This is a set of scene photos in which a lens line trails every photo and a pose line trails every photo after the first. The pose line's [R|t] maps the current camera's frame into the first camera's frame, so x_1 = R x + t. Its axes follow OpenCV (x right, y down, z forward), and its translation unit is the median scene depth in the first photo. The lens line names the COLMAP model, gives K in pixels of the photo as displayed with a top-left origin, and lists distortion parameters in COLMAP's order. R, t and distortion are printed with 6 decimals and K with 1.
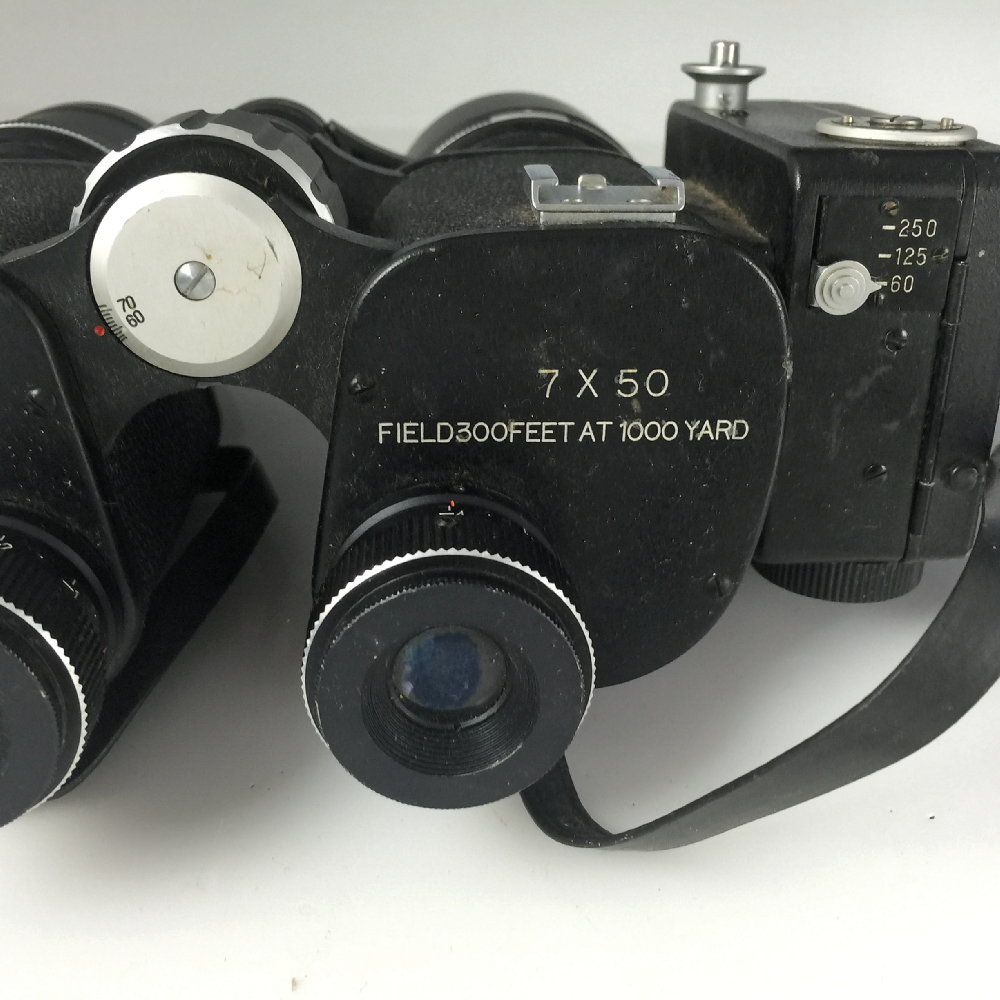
lens RADIAL K [[1231.2, 0, 526.7], [0, 1231.2, 505.6], [0, 0, 1]] dist [-0.029517, 0.000000]
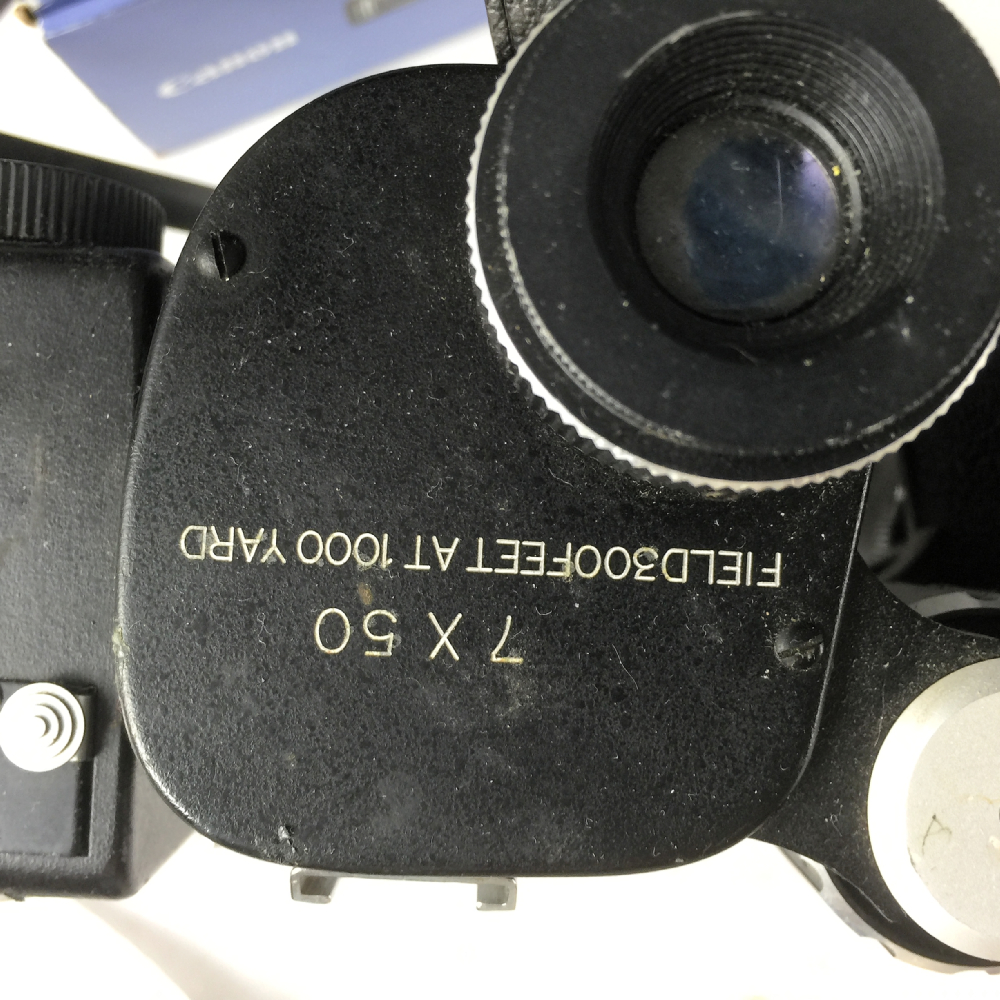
lens RADIAL K [[1231.2, 0, 493.7], [0, 1231.2, 497.9], [0, 0, 1]] dist [-0.029517, 0.000000]
pose [[-0.996471, -0.027336, -0.079359, 0.075265], [0.054917, -0.927353, -0.370136, 0.196942], [-0.063476, -0.373188, 0.925582, 0.440043]]
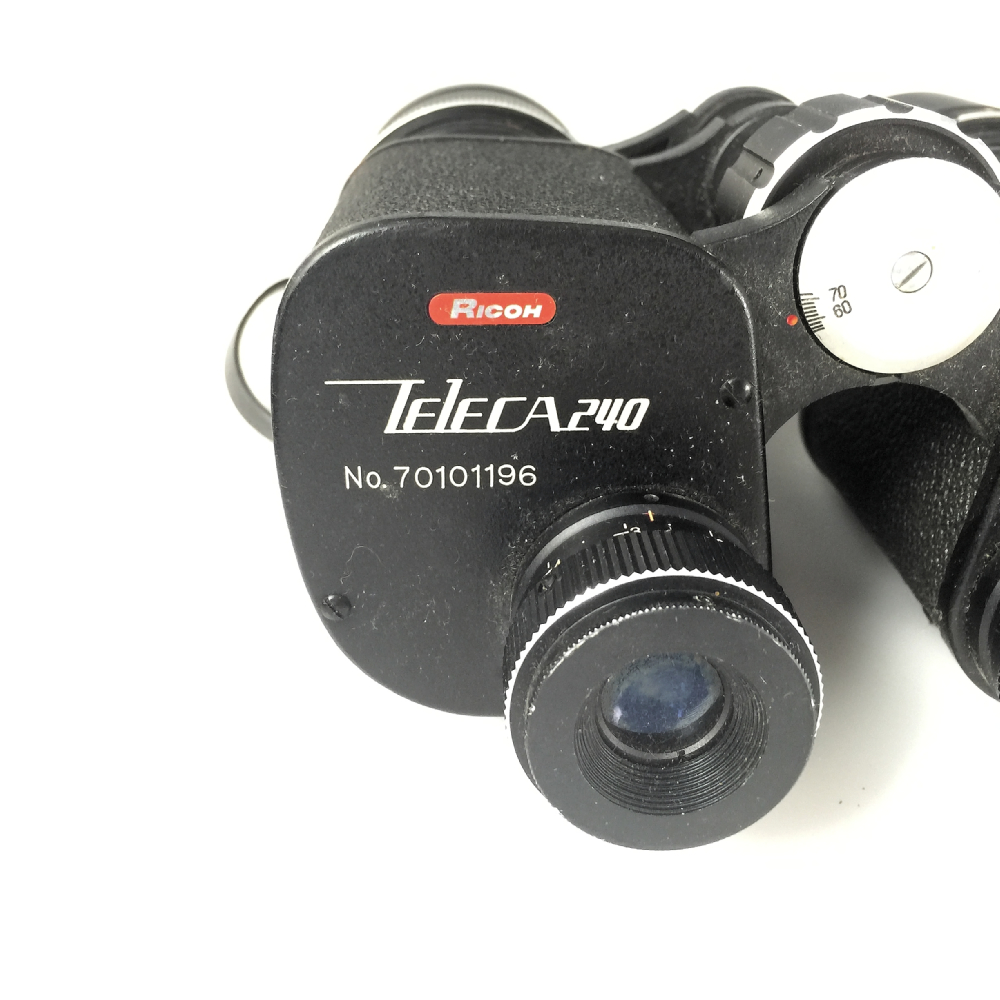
lens RADIAL K [[1231.2, 0, 495.0], [0, 1231.2, 501.5], [0, 0, 1]] dist [-0.029517, 0.000000]
pose [[0.998474, 0.046195, -0.030271, -0.526261], [-0.046242, 0.998930, -0.000855, 0.009453], [0.030199, 0.002253, 0.999541, 0.038624]]
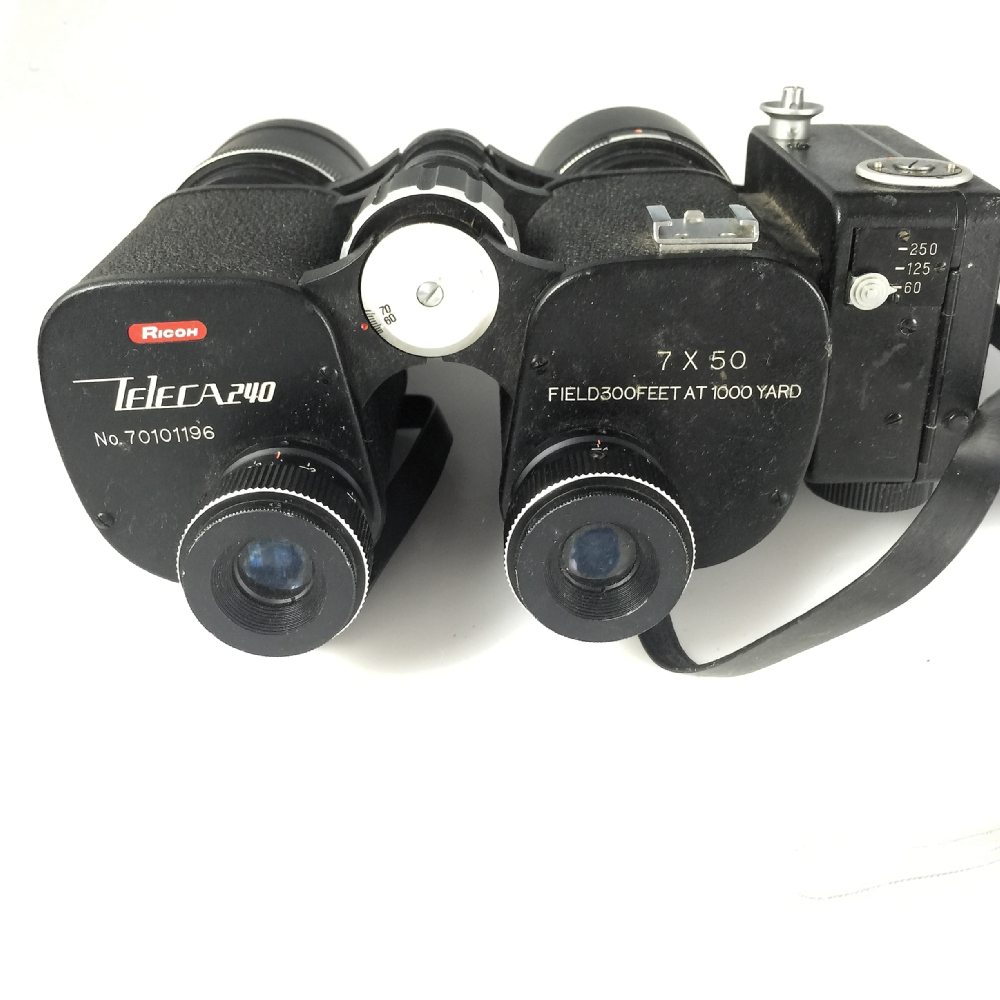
lens RADIAL K [[1231.2, 0, 518.2], [0, 1231.2, 510.5], [0, 0, 1]] dist [-0.029517, 0.000000]
pose [[0.997778, 0.005591, -0.066390, -0.057233], [-0.000896, 0.997509, 0.070534, -0.023468], [0.066619, -0.070317, 0.995298, -0.487675]]
